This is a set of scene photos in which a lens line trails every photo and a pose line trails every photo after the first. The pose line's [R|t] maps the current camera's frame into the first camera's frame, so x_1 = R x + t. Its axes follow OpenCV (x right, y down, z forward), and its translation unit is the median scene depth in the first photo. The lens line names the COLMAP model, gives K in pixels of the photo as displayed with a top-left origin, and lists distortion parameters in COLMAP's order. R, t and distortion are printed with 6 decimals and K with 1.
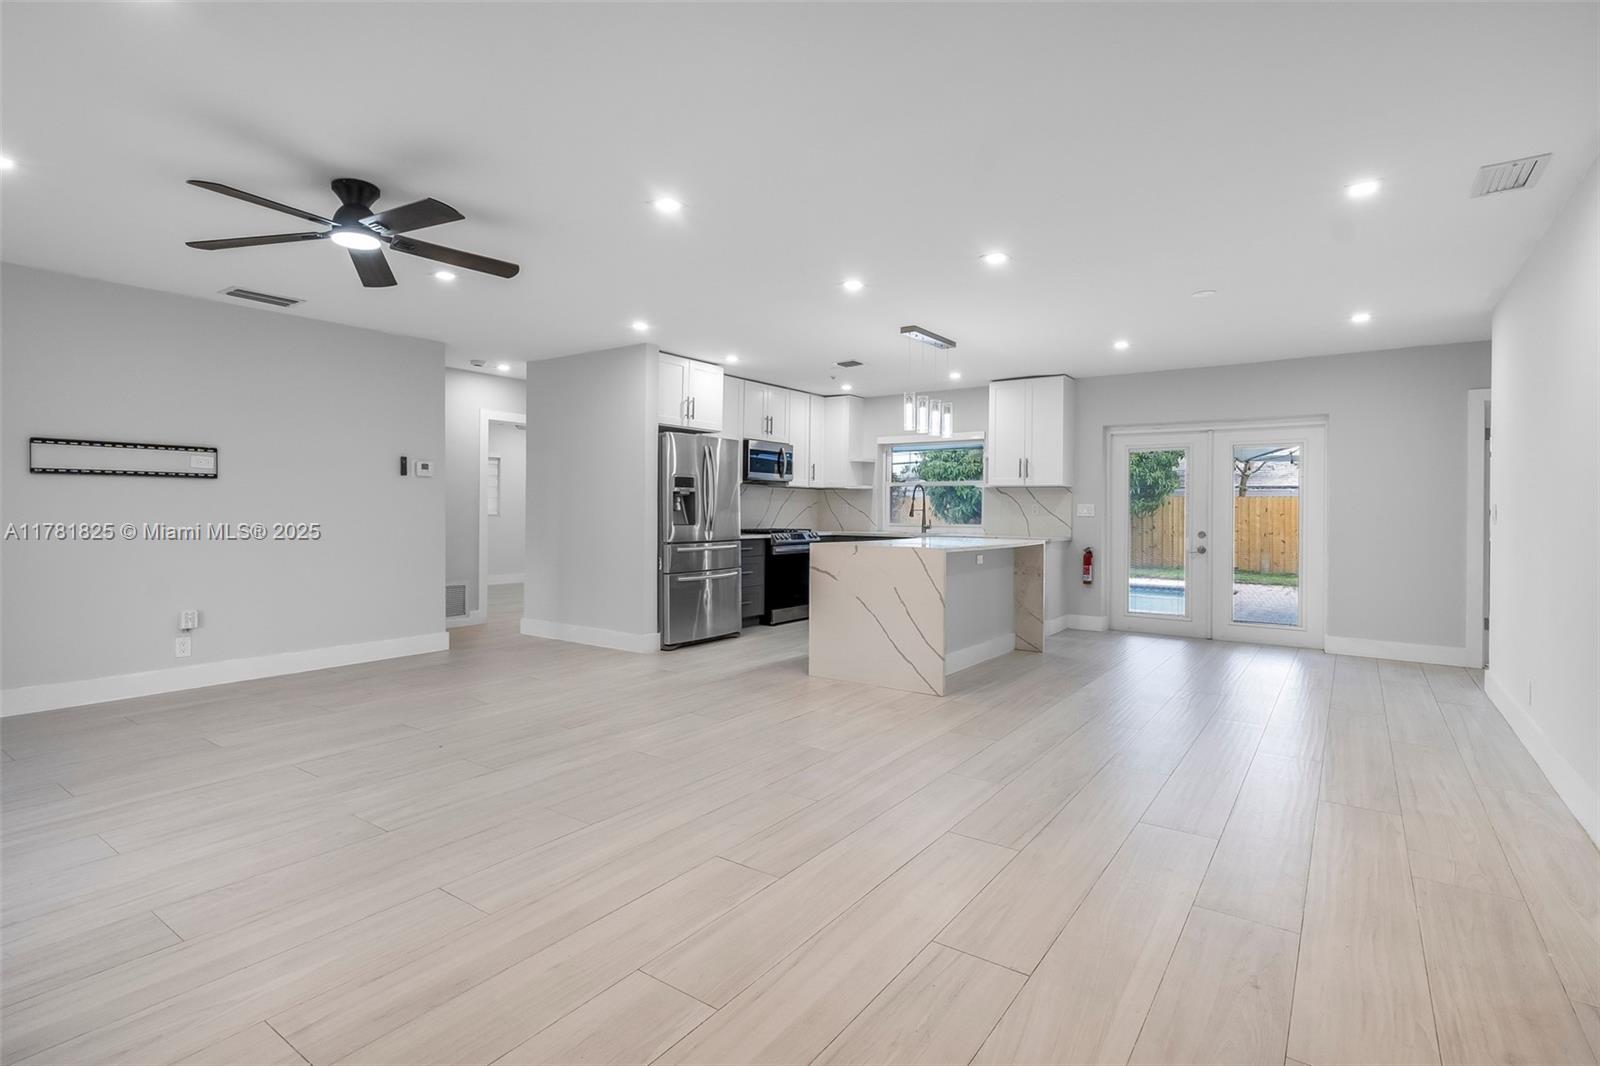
lens RADIAL K [[766.7, 0, 803.4], [0, 766.7, 502.8], [0, 0, 1]] dist [0.002717, 0.000382]
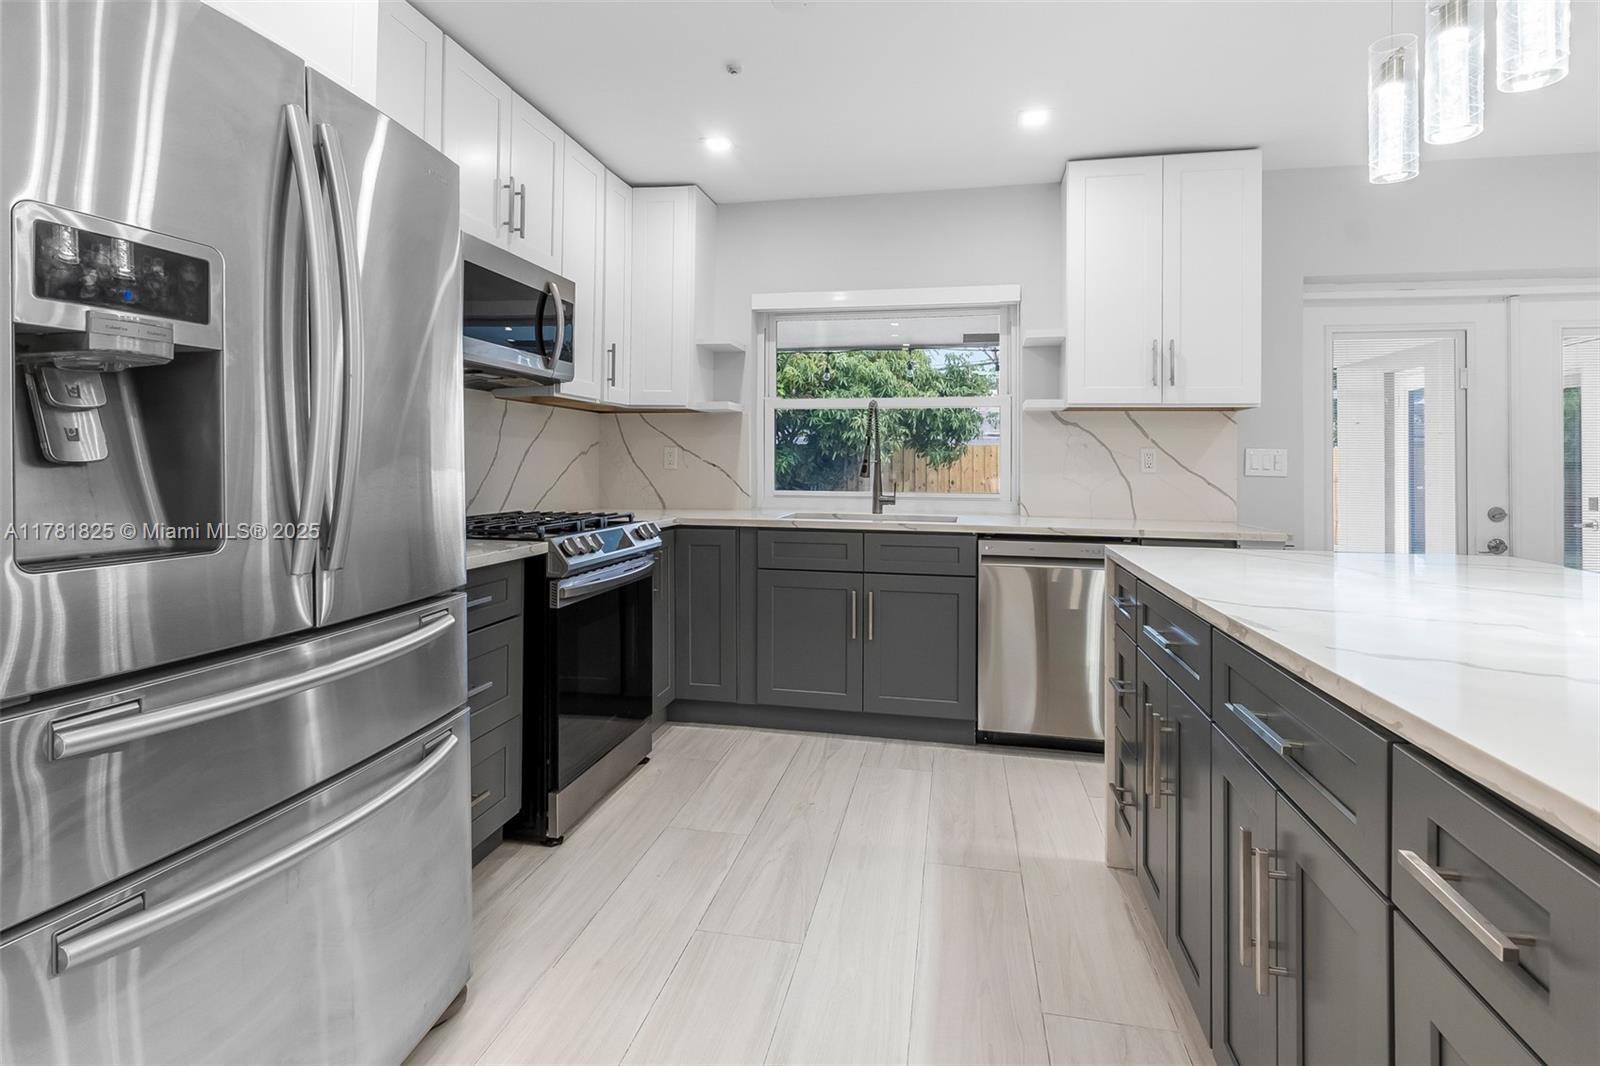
lens RADIAL K [[811.2, 0, 770.9], [0, 811.2, 458.7], [0, 0, 1]] dist [-0.013270, 0.000026]
pose [[0.922609, 0.003092, 0.385723, -0.084407], [-0.006035, 0.999961, 0.006419, 0.006036], [-0.385688, -0.008250, 0.922592, 0.679713]]
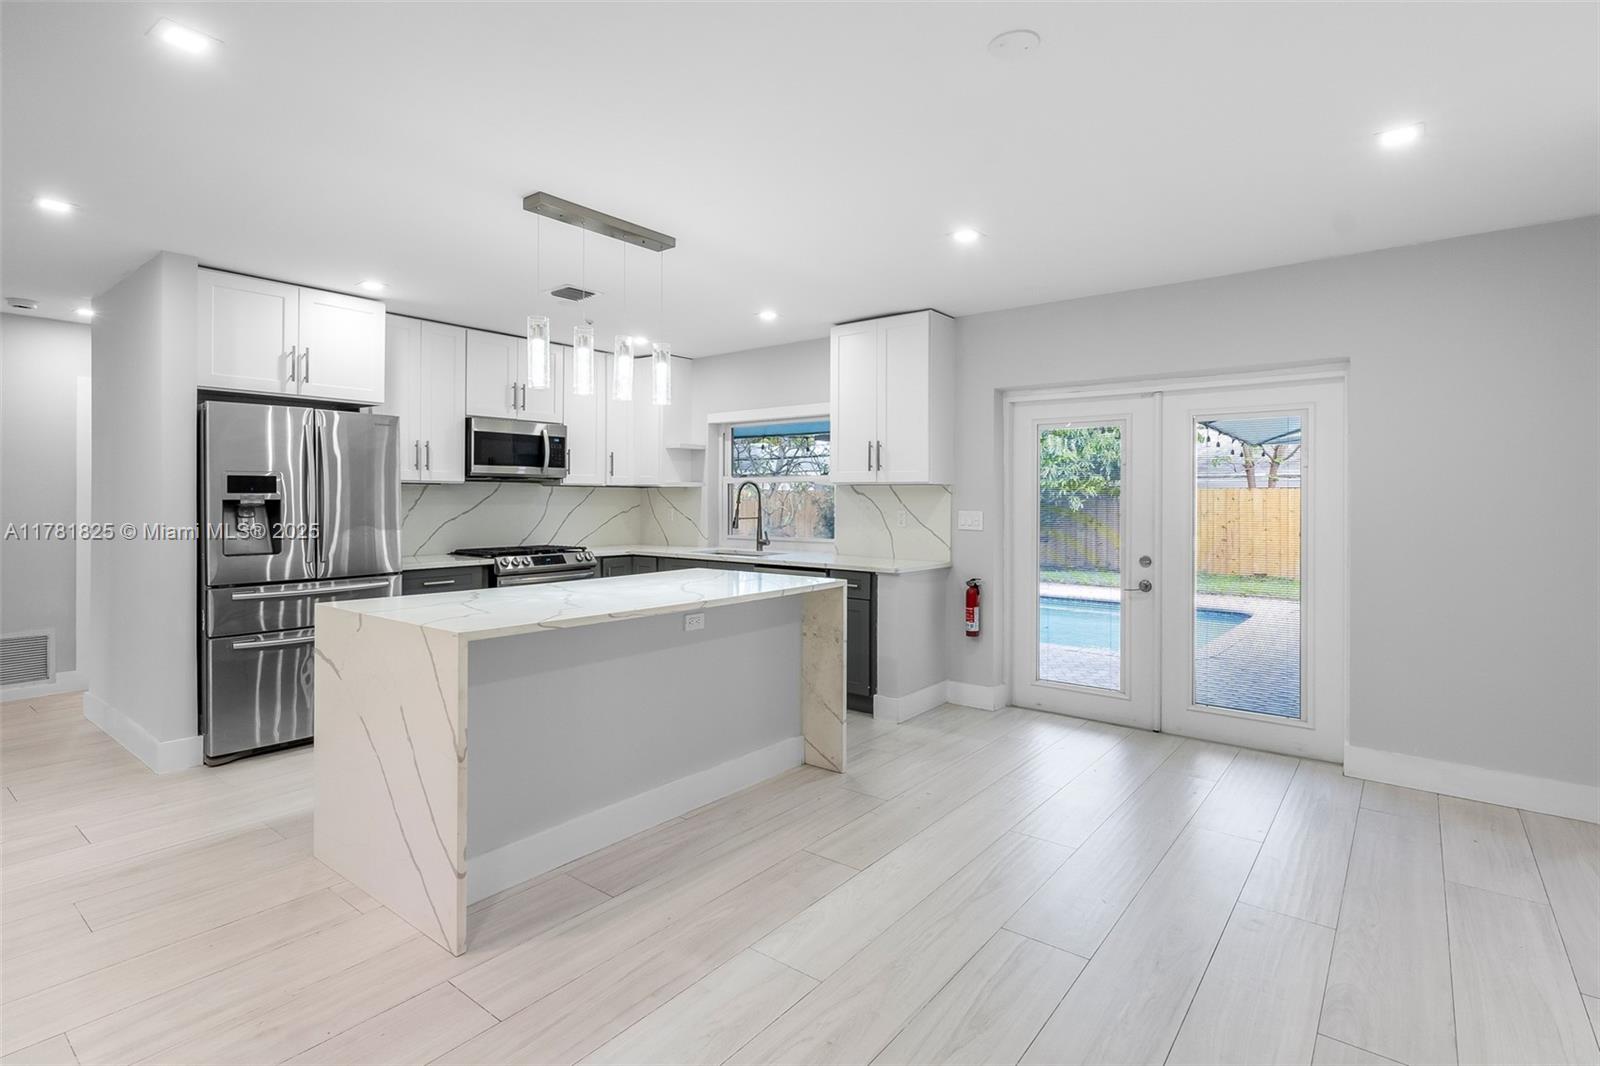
lens RADIAL K [[777.0, 0, 803.6], [0, 777.0, 493.7], [0, 0, 1]] dist [0.001002, -0.000057]
pose [[0.998979, -0.005982, -0.044783, 0.258735], [0.006057, 0.999980, 0.001537, -0.014911], [0.044773, -0.001807, 0.998996, 0.343604]]
